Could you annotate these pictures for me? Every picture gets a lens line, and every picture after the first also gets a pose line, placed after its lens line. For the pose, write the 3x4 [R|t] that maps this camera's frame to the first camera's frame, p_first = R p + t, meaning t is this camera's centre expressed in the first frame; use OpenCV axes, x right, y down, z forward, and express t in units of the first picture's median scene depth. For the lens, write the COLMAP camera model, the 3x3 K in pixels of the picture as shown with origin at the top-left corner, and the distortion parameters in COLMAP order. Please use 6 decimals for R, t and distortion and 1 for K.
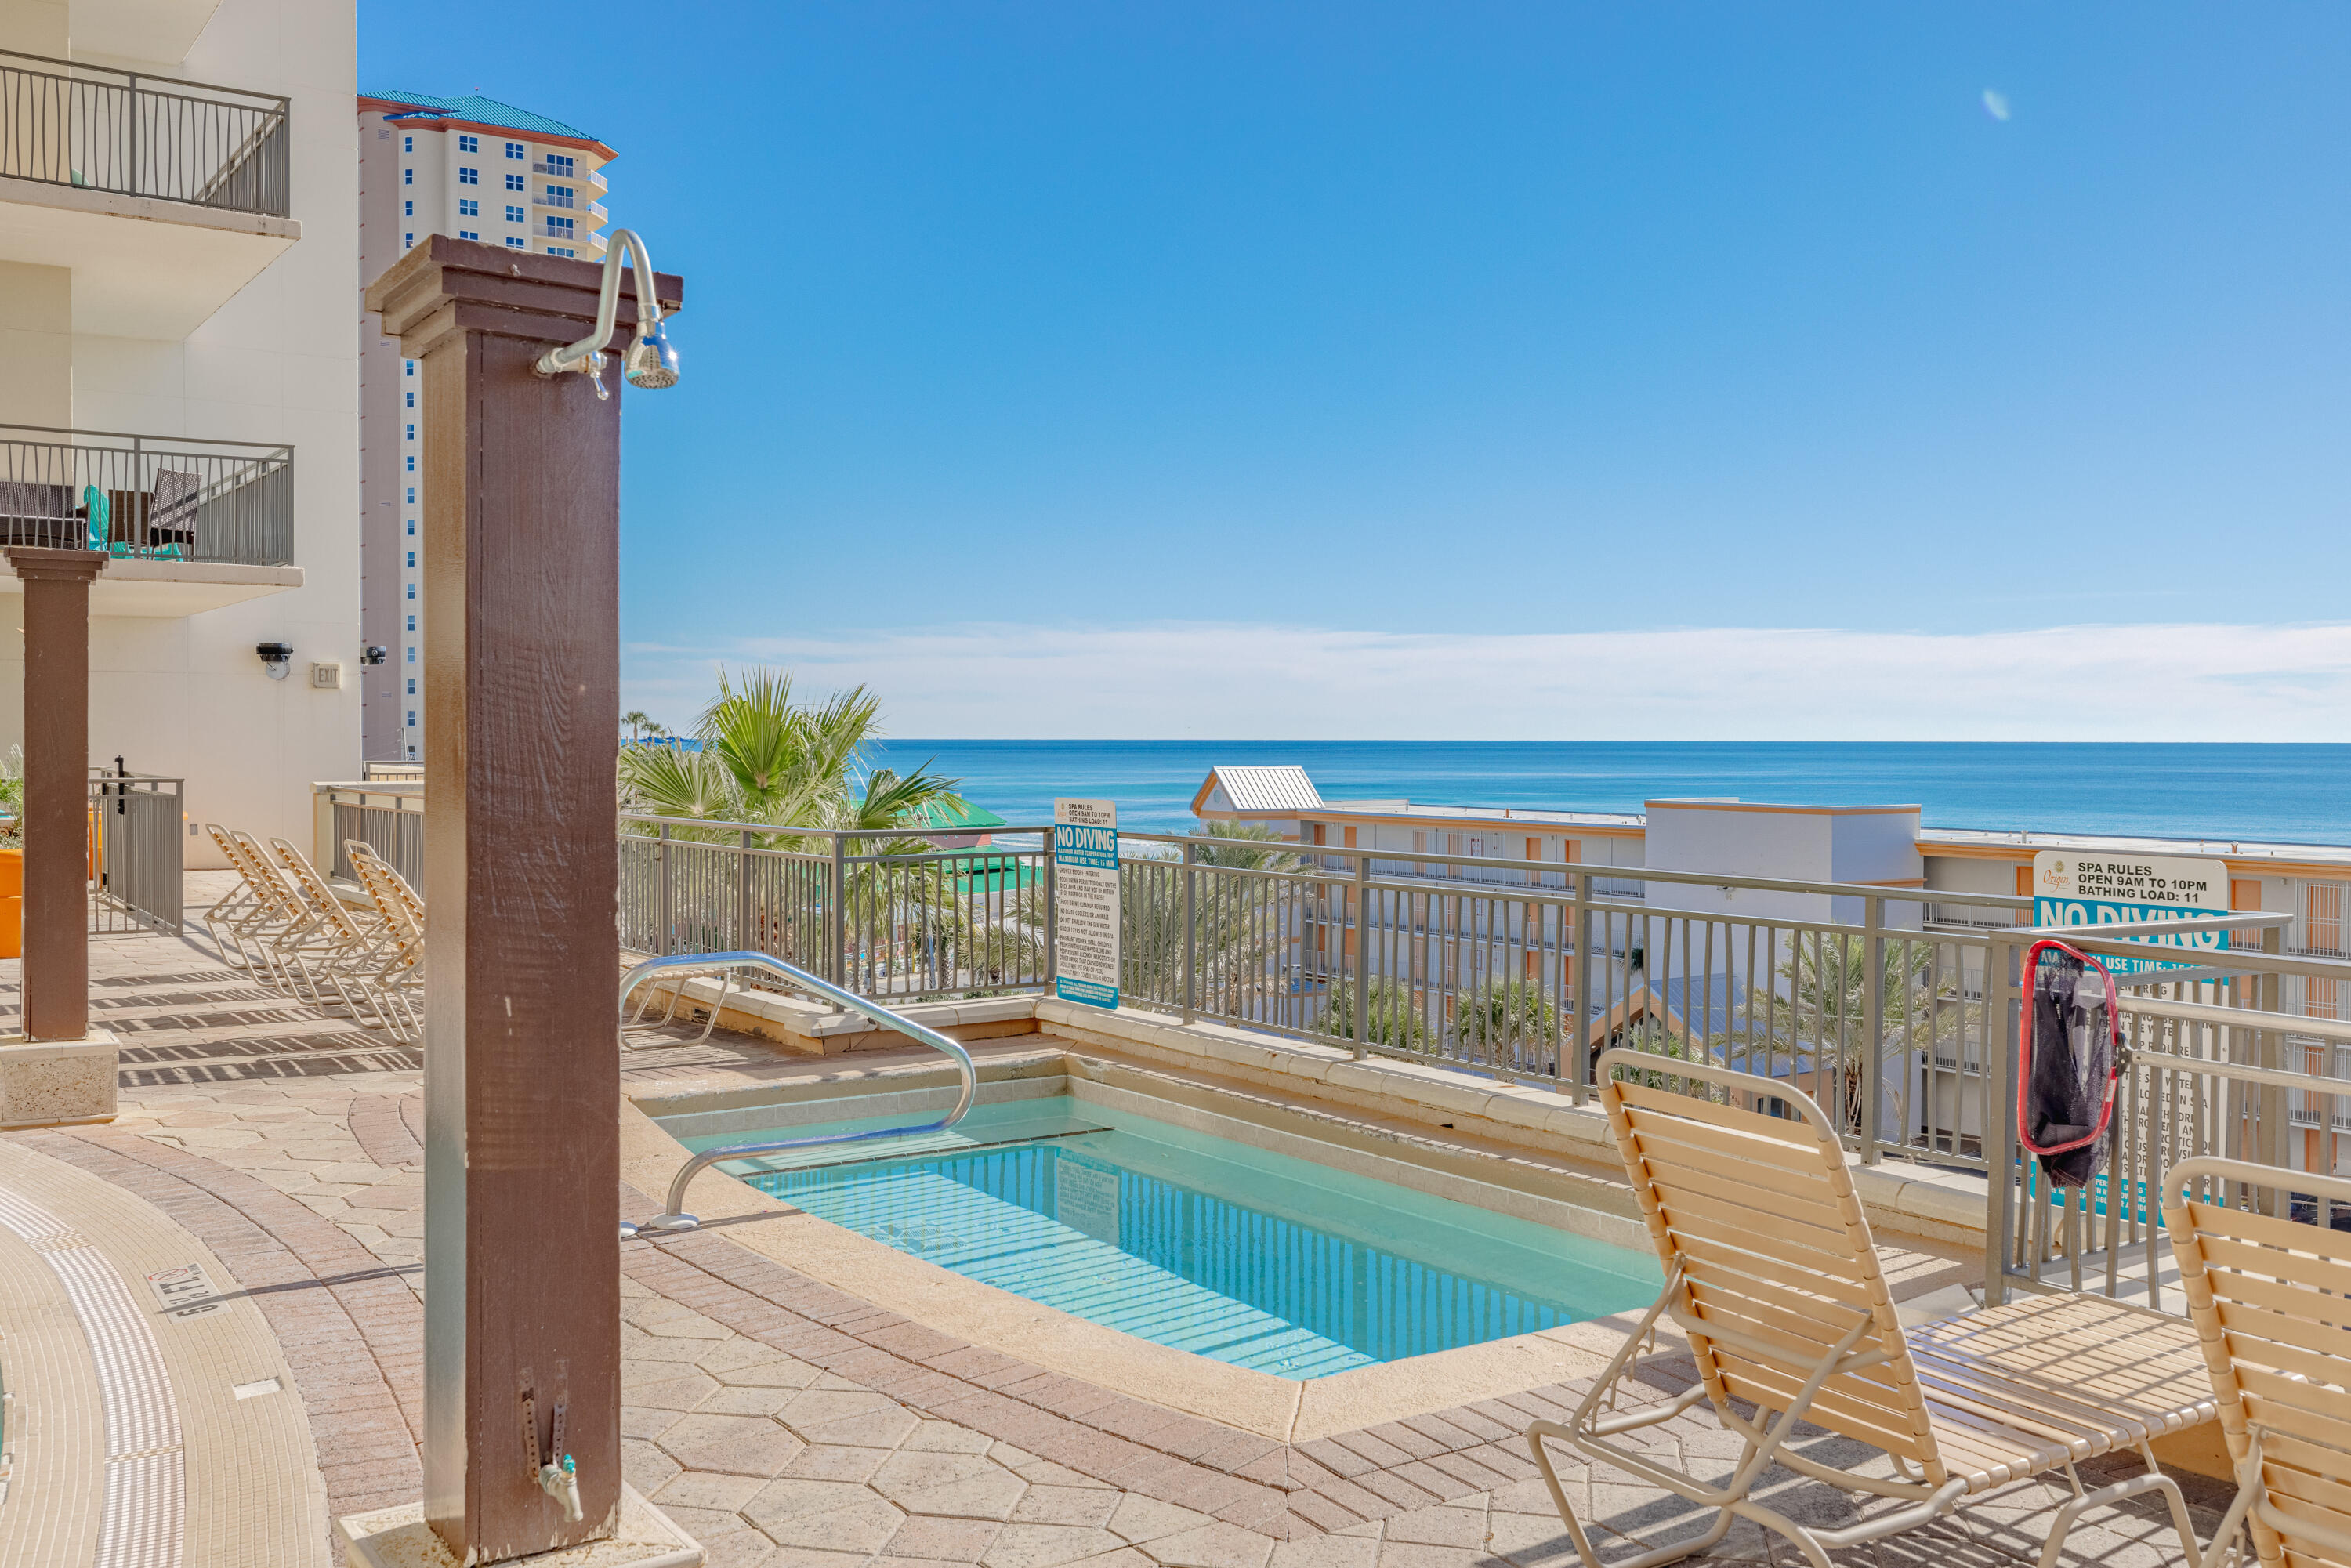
lens RADIAL K [[2083.8, 0, 1173.6], [0, 2083.8, 780.1], [0, 0, 1]] dist [0.013826, 0.009512]
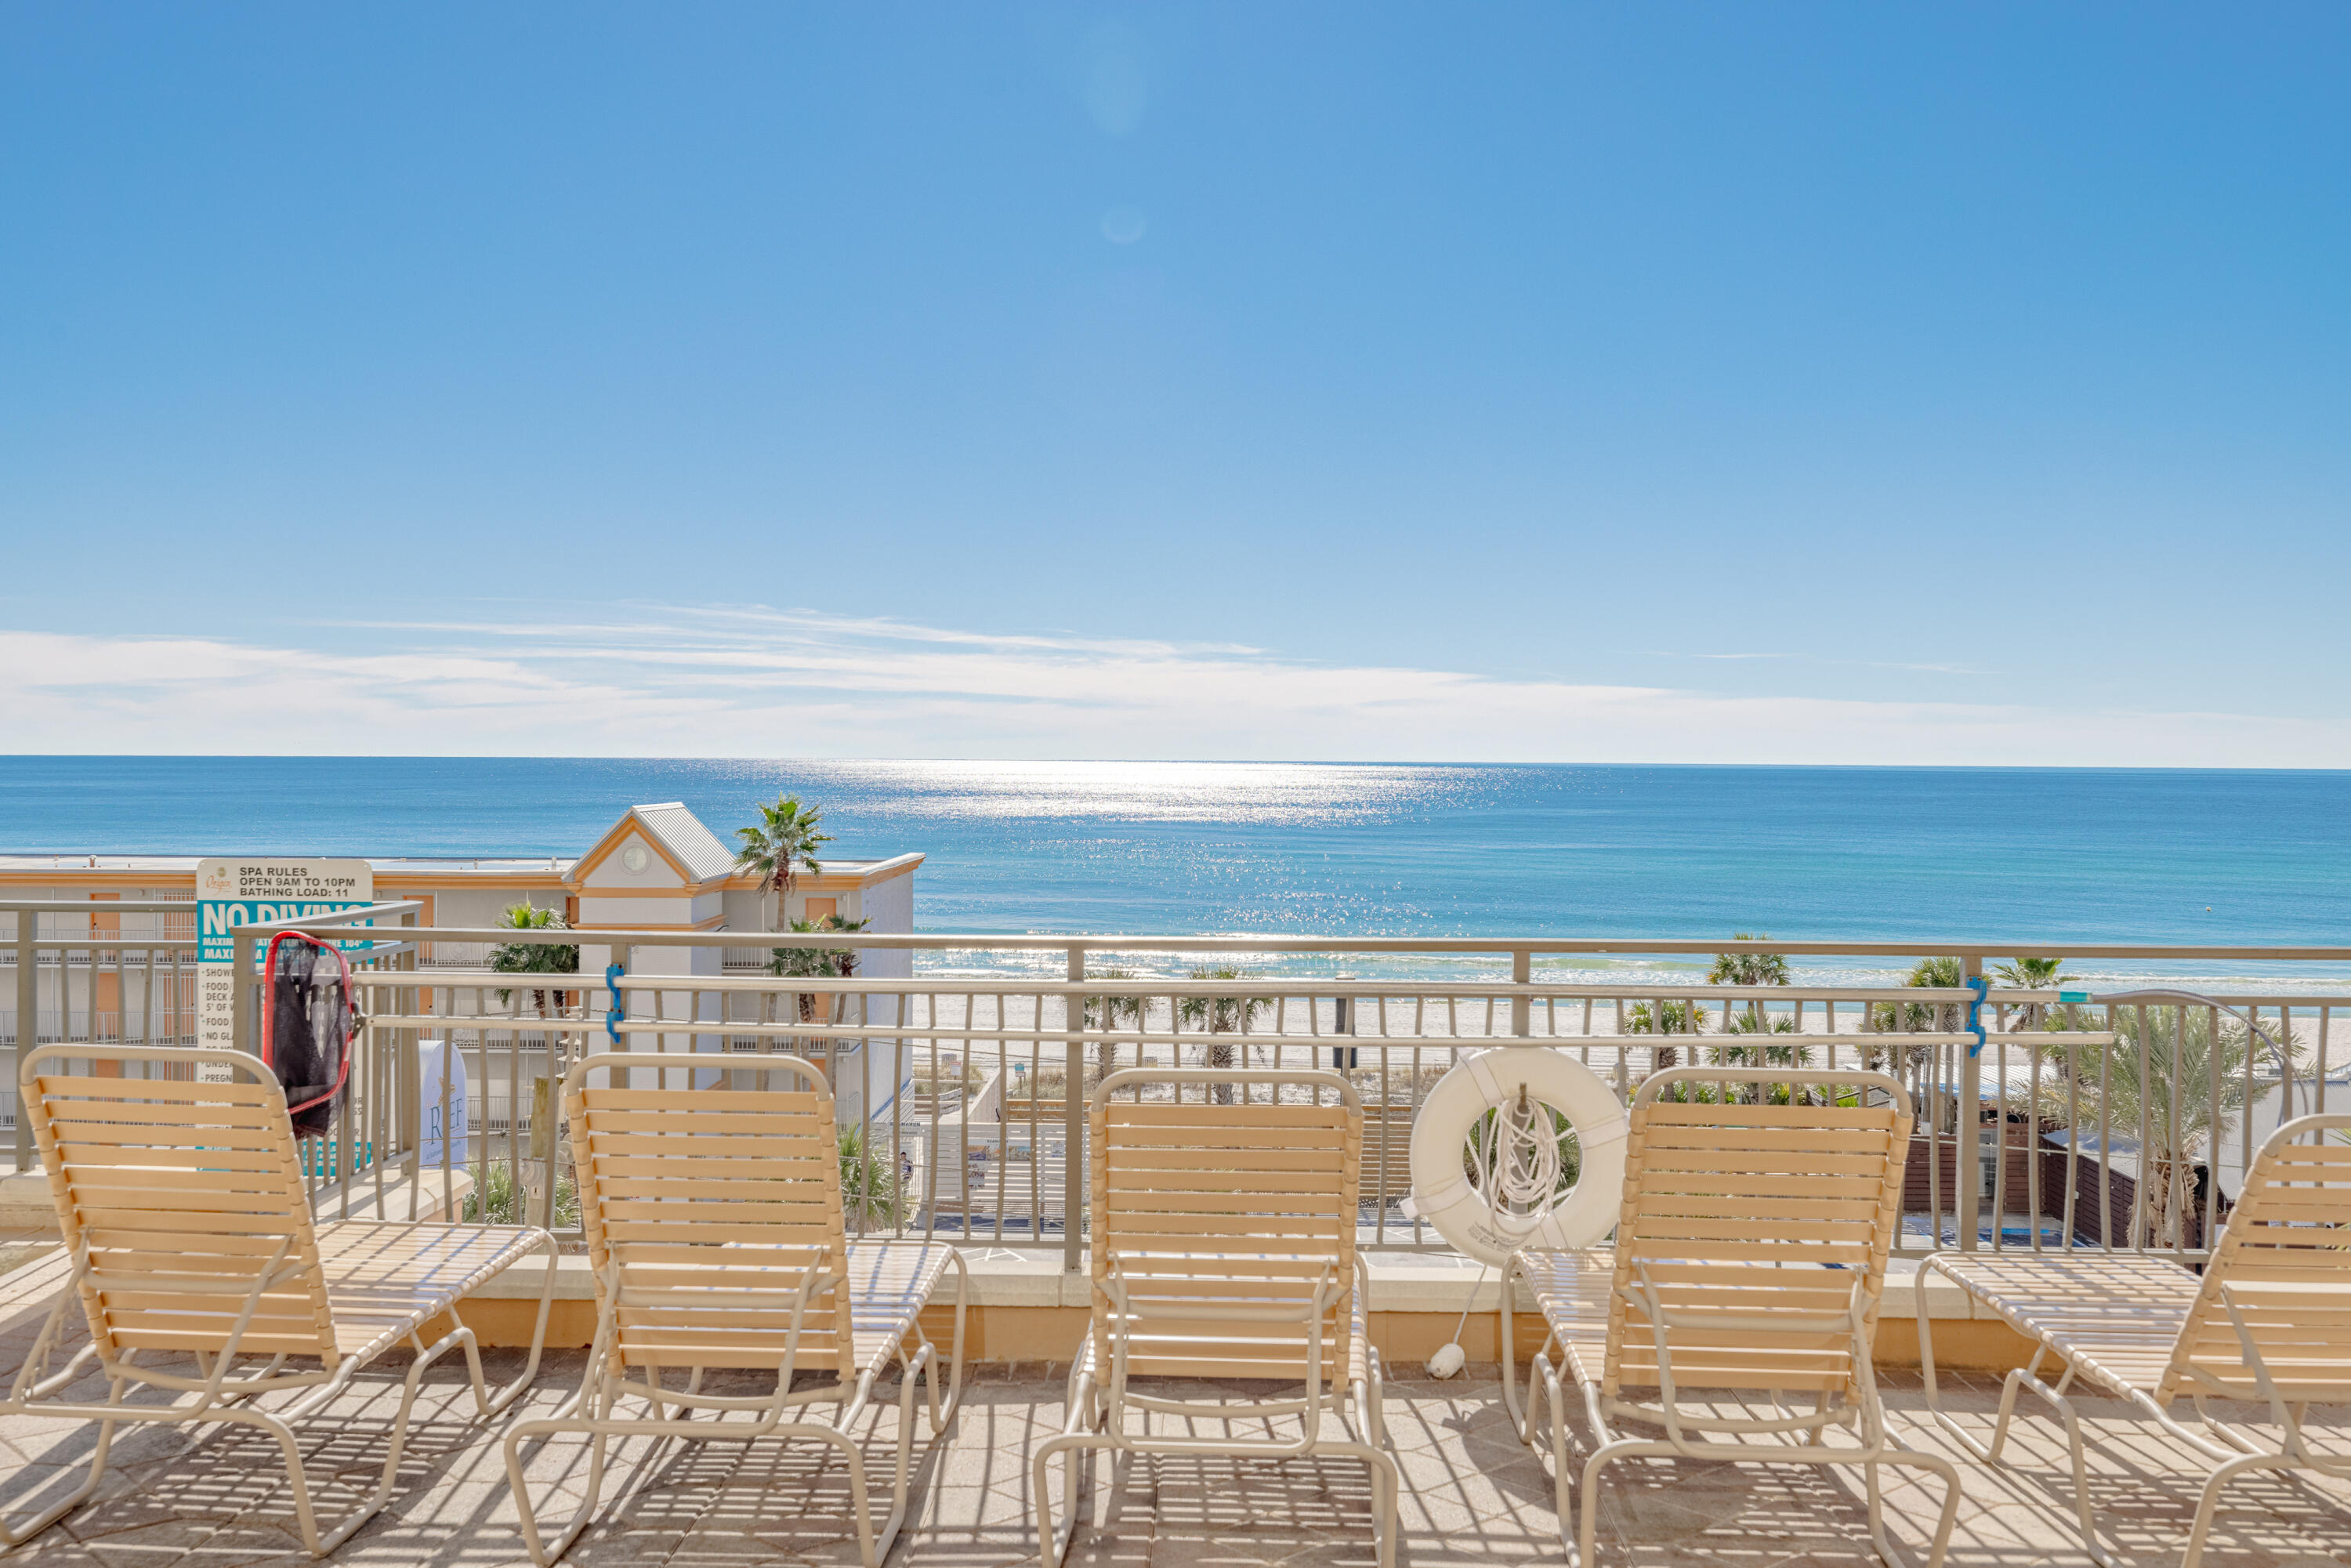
lens RADIAL K [[2221.8, 0, 1173.5], [0, 2221.8, 782.9], [0, 0, 1]] dist [-0.001255, 0.000000]
pose [[0.574296, -0.008327, 0.818606, -0.268608], [0.012298, 0.999923, 0.001543, -0.001878], [-0.818556, 0.009181, 0.574354, -0.102966]]
